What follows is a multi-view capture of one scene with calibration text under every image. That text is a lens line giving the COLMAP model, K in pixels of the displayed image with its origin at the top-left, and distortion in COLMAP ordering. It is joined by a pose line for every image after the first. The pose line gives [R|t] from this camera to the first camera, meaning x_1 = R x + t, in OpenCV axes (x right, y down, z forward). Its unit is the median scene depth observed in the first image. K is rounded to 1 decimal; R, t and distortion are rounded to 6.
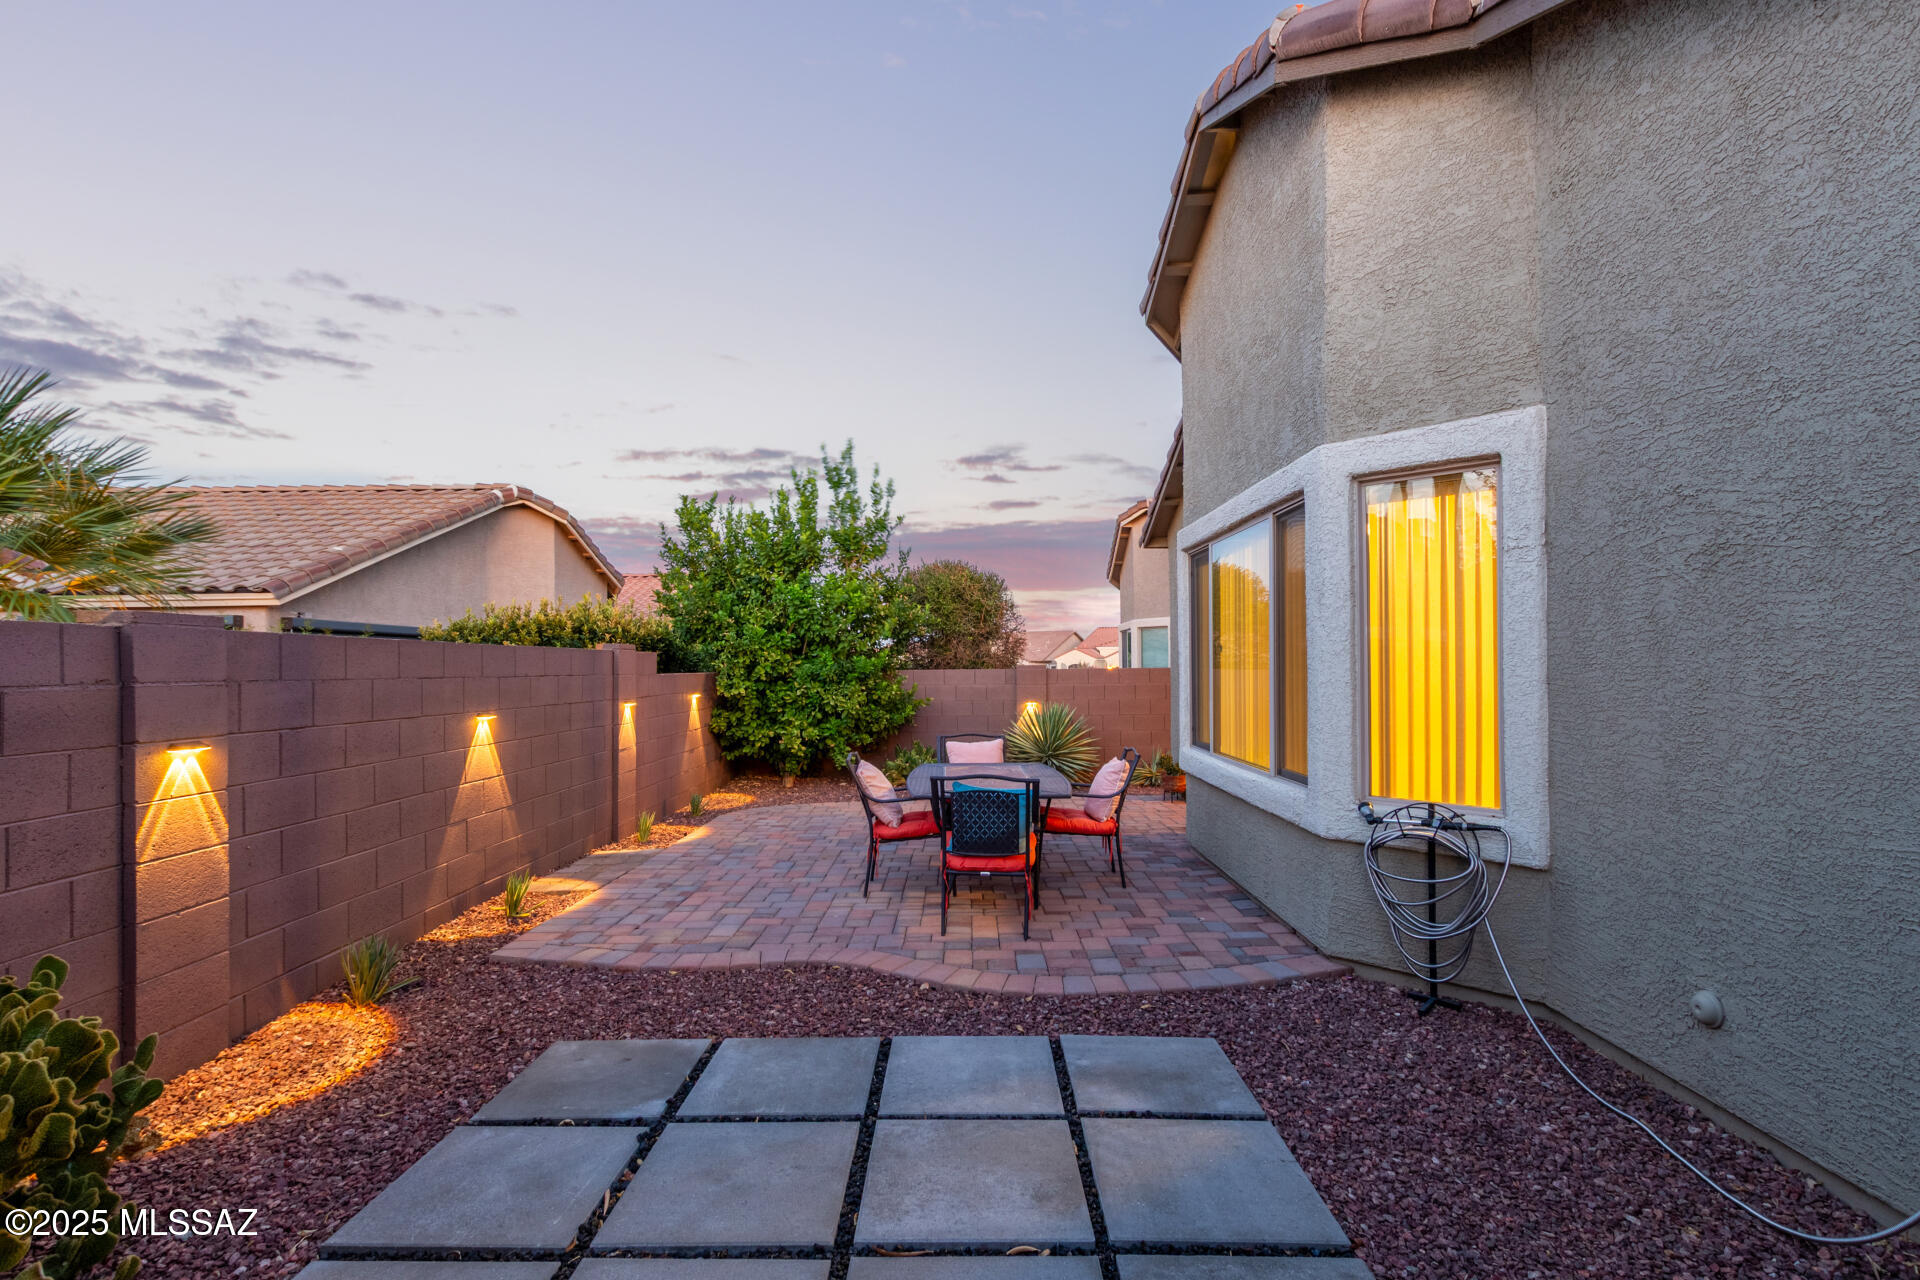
lens RADIAL K [[908.1, 0, 953.1], [0, 908.1, 661.6], [0, 0, 1]] dist [0.005759, -0.002589]
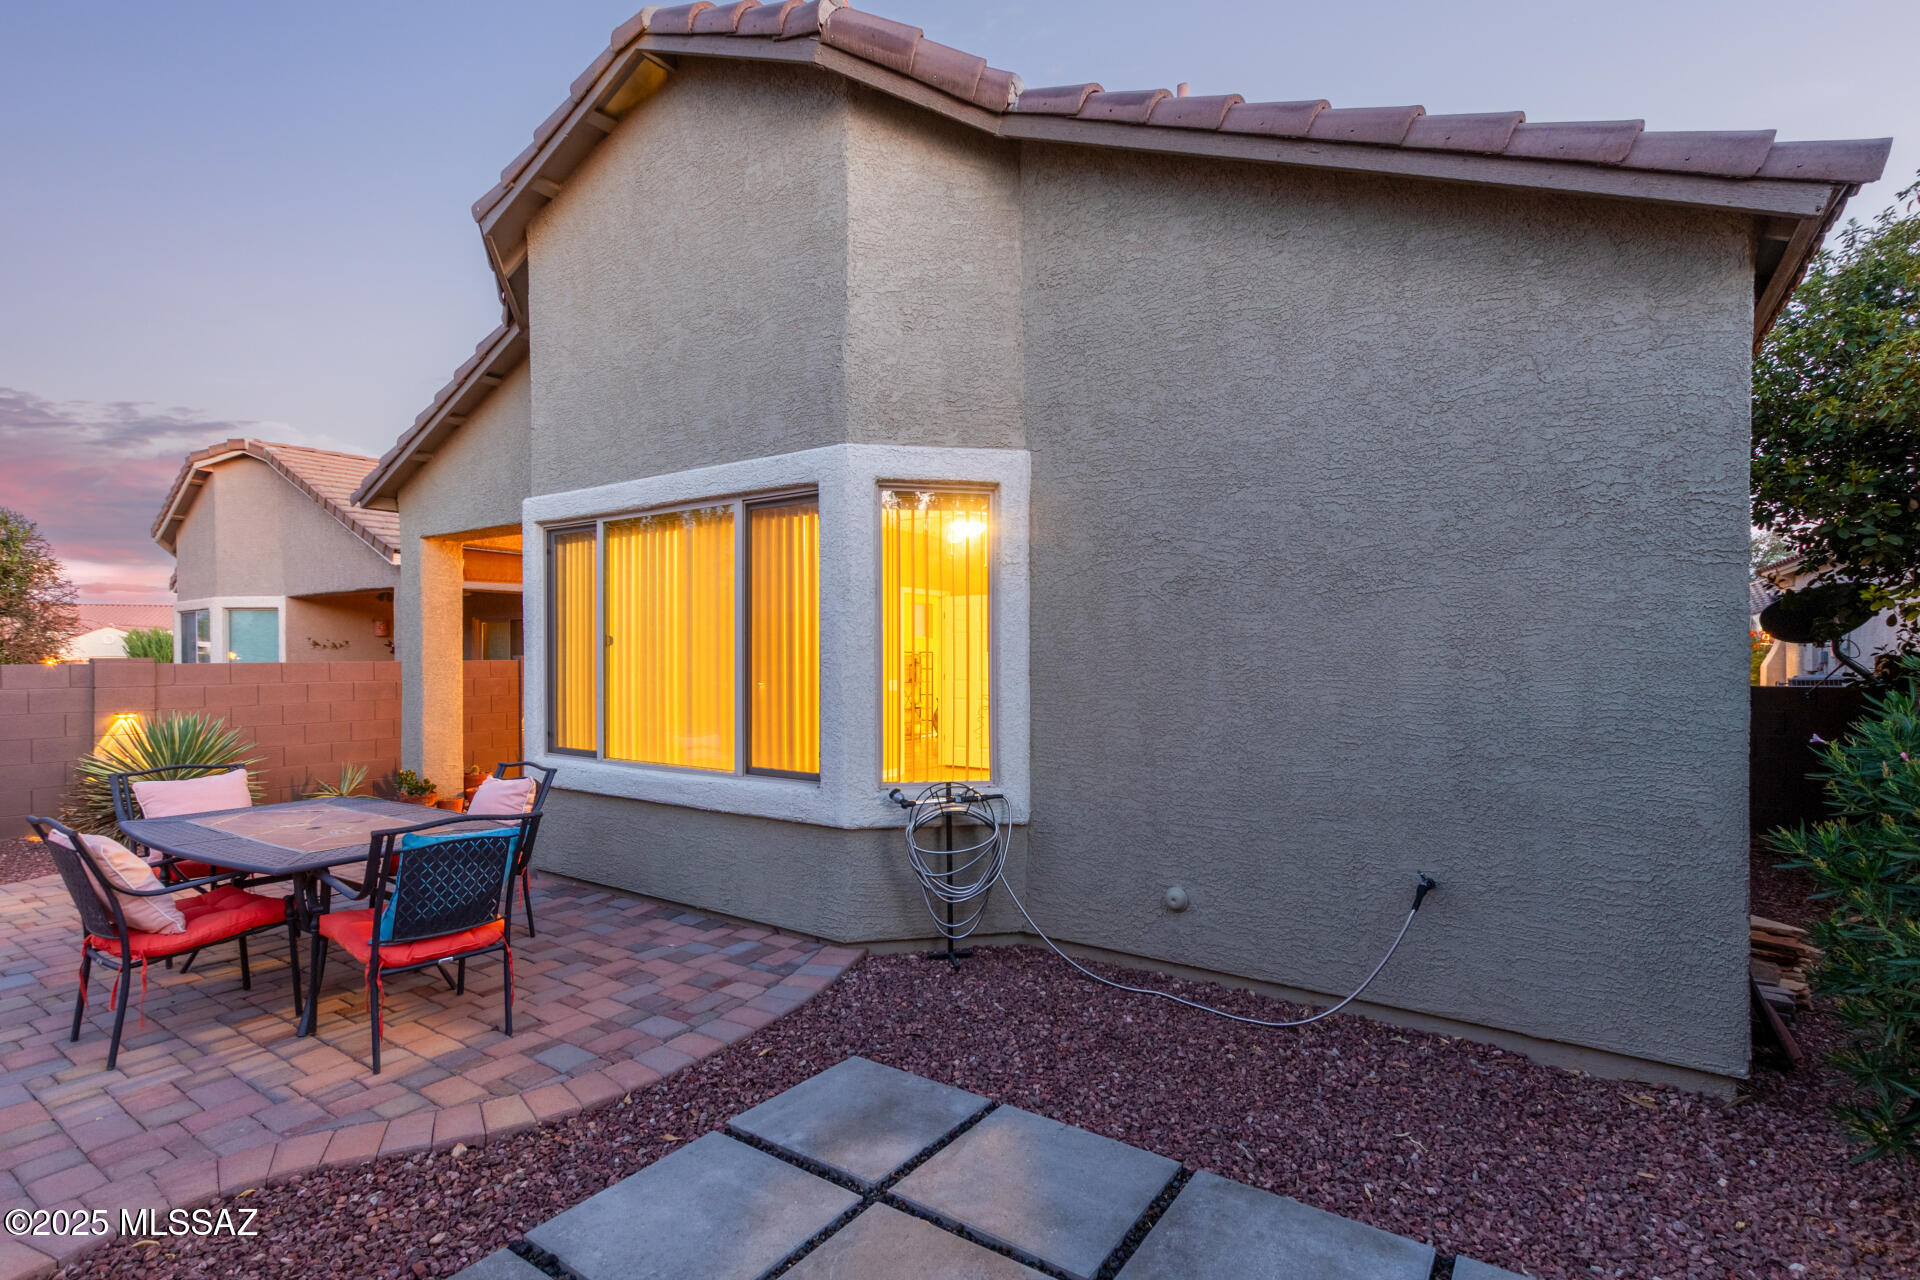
lens RADIAL K [[908.1, 0, 972.2], [0, 908.1, 656.5], [0, 0, 1]] dist [0.005759, -0.002589]
pose [[0.551471, 0.003351, 0.834187, -0.431510], [-0.004926, 0.999988, -0.000761, 0.000675], [-0.834179, -0.003690, 0.551481, 0.379468]]
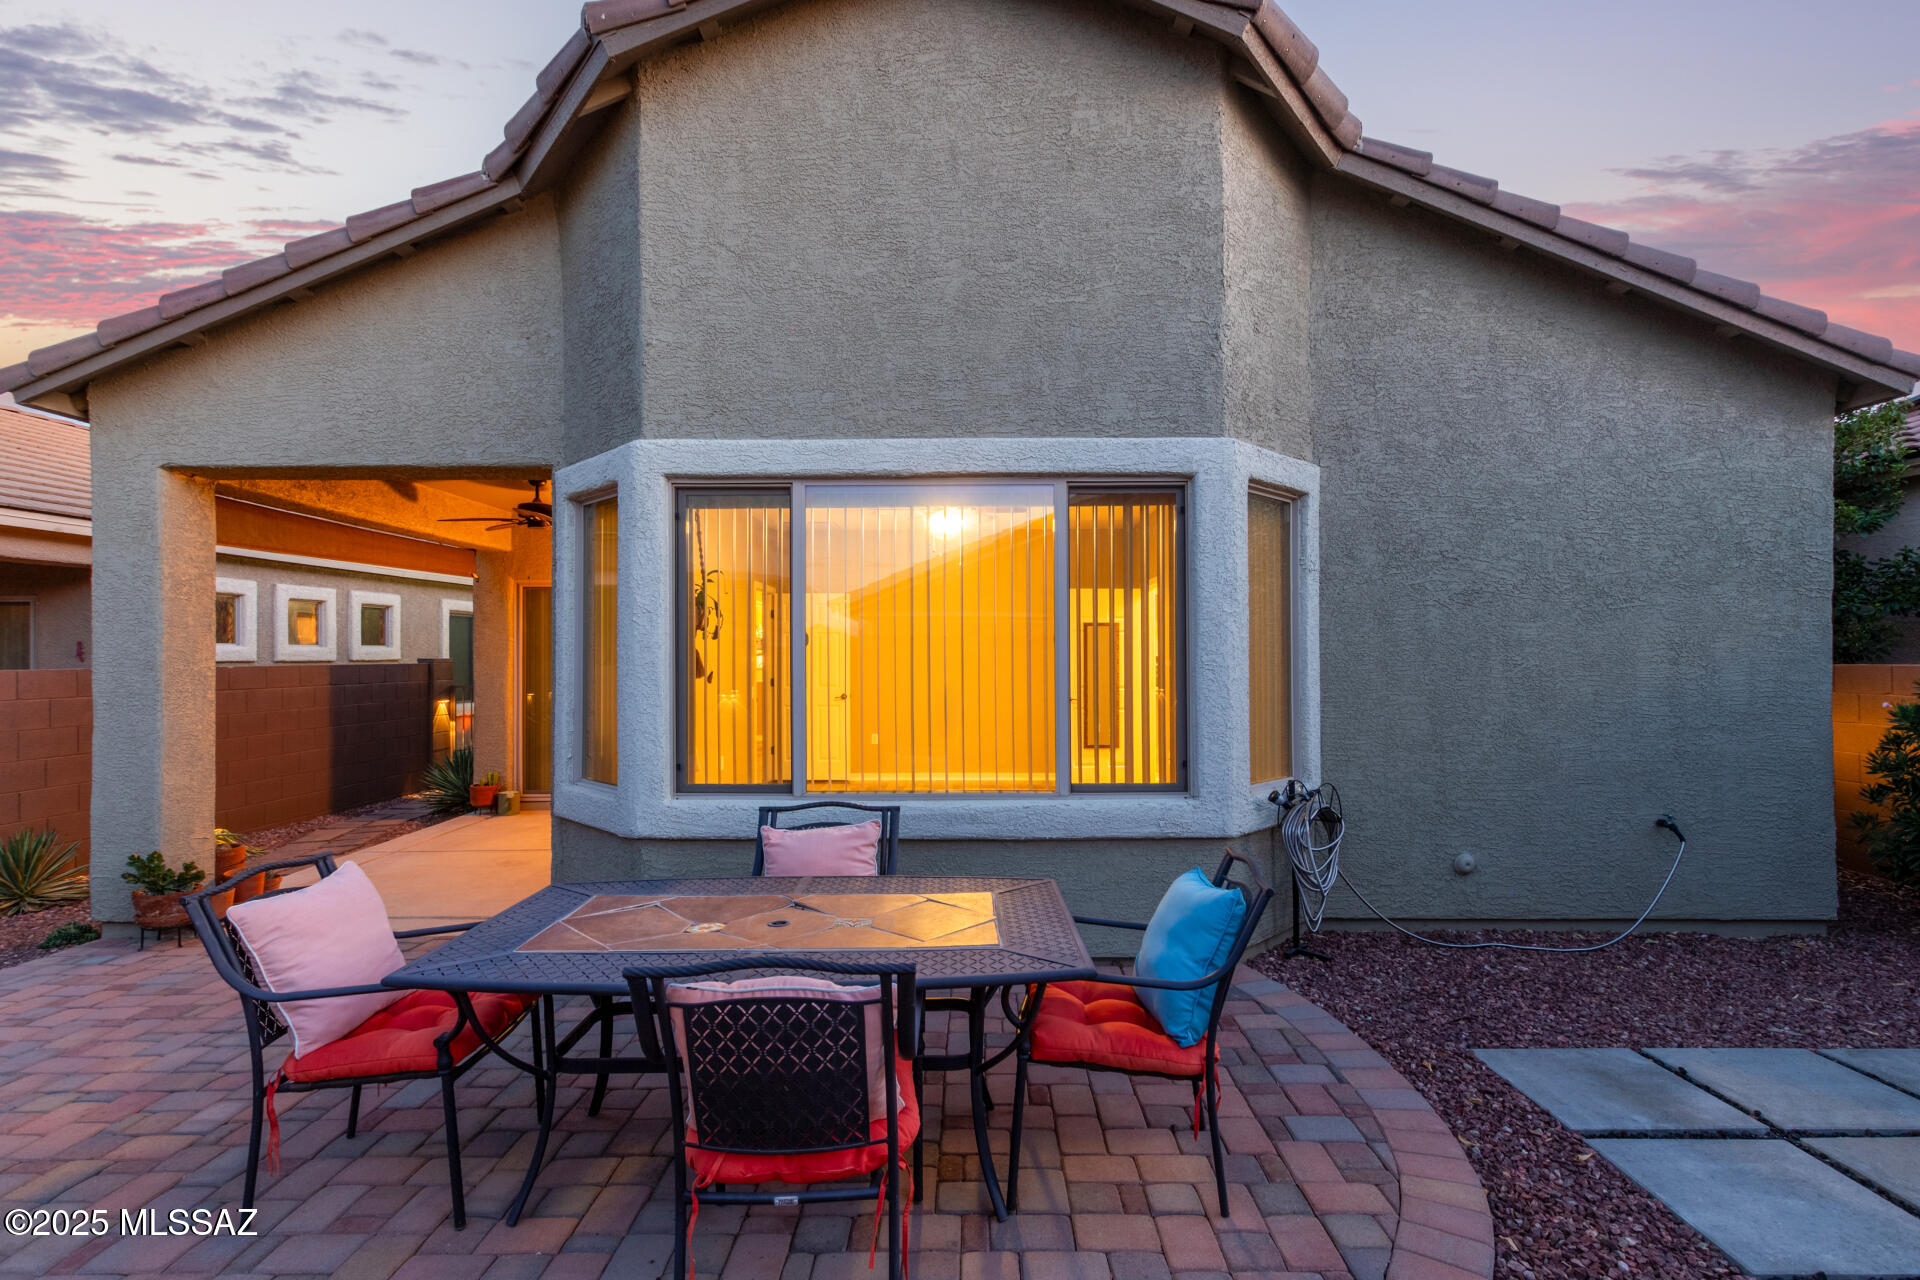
lens RADIAL K [[908.1, 0, 963.0], [0, 908.1, 647.7], [0, 0, 1]] dist [0.005759, -0.002589]
pose [[-0.006538, 0.015139, 0.999864, -0.675678], [0.000534, 0.999885, -0.015136, 0.004307], [-0.999978, 0.000435, -0.006545, 1.533803]]
